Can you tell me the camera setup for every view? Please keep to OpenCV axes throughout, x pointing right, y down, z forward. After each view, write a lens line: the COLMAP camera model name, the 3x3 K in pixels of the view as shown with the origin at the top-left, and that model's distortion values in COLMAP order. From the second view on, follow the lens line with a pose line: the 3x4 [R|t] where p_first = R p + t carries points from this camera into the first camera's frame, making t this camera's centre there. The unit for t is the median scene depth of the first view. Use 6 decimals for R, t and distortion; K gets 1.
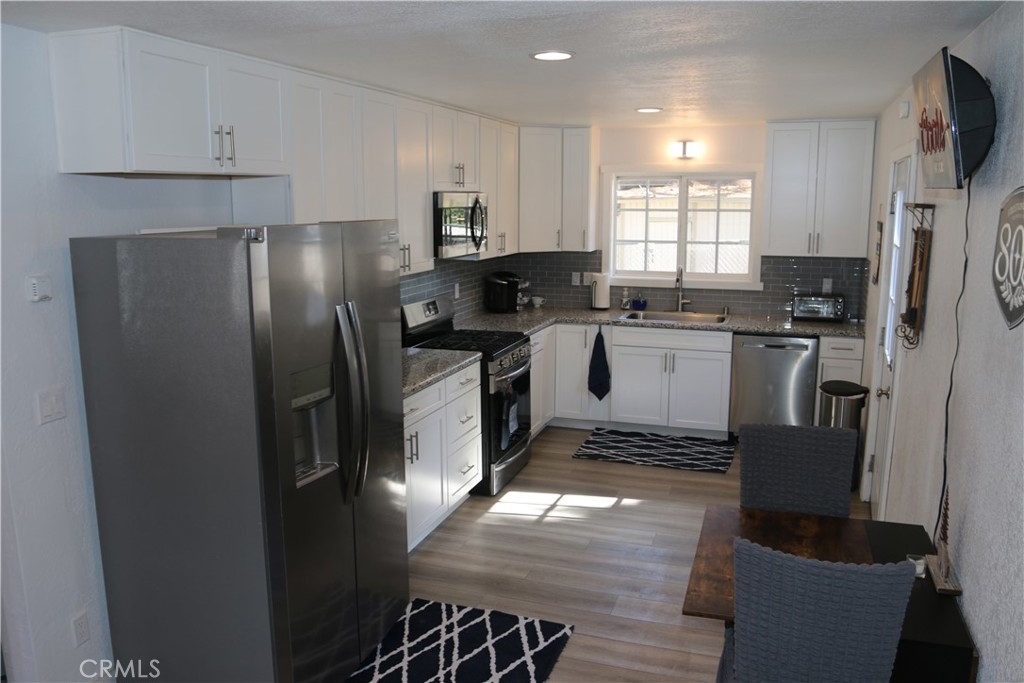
lens RADIAL K [[795.9, 0, 515.1], [0, 795.9, 342.1], [0, 0, 1]] dist [-0.071964, 0.028129]
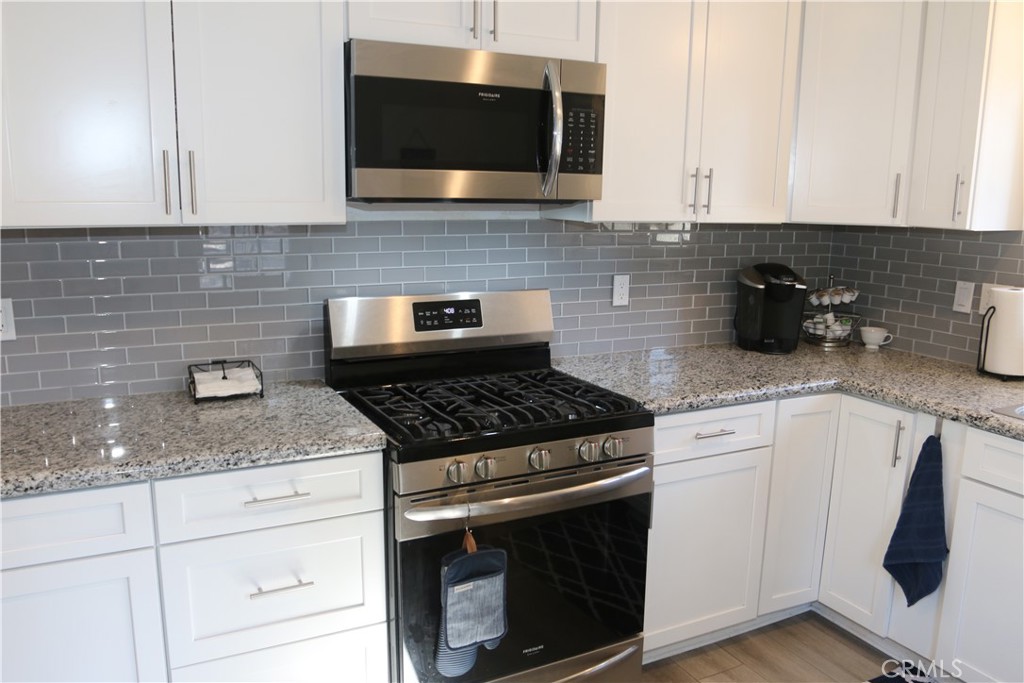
lens RADIAL K [[795.9, 0, 506.3], [0, 795.9, 342.2], [0, 0, 1]] dist [-0.071964, 0.028129]
pose [[0.718669, 0.140862, -0.680936, 0.204197], [-0.139743, 0.988545, 0.057009, -0.048561], [0.681166, 0.054185, 0.730121, 0.570274]]
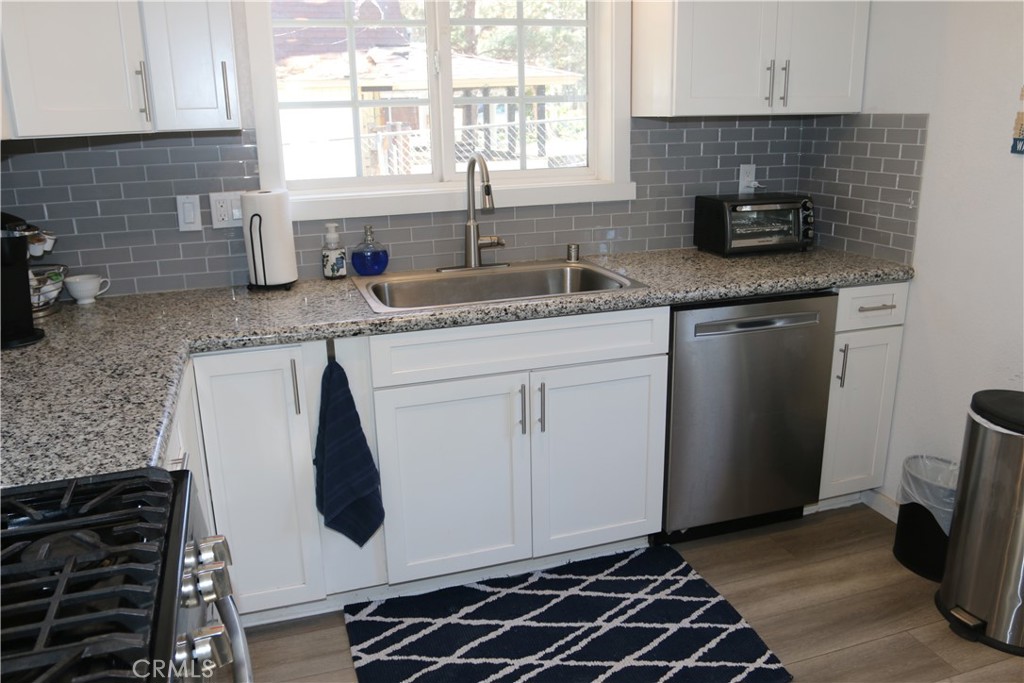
lens RADIAL K [[795.9, 0, 507.9], [0, 795.9, 345.3], [0, 0, 1]] dist [-0.071964, 0.028129]
pose [[0.798497, -0.183333, 0.573403, -0.027712], [0.126891, 0.982357, 0.137383, -0.054880], [-0.588473, -0.036940, 0.807672, 0.667774]]
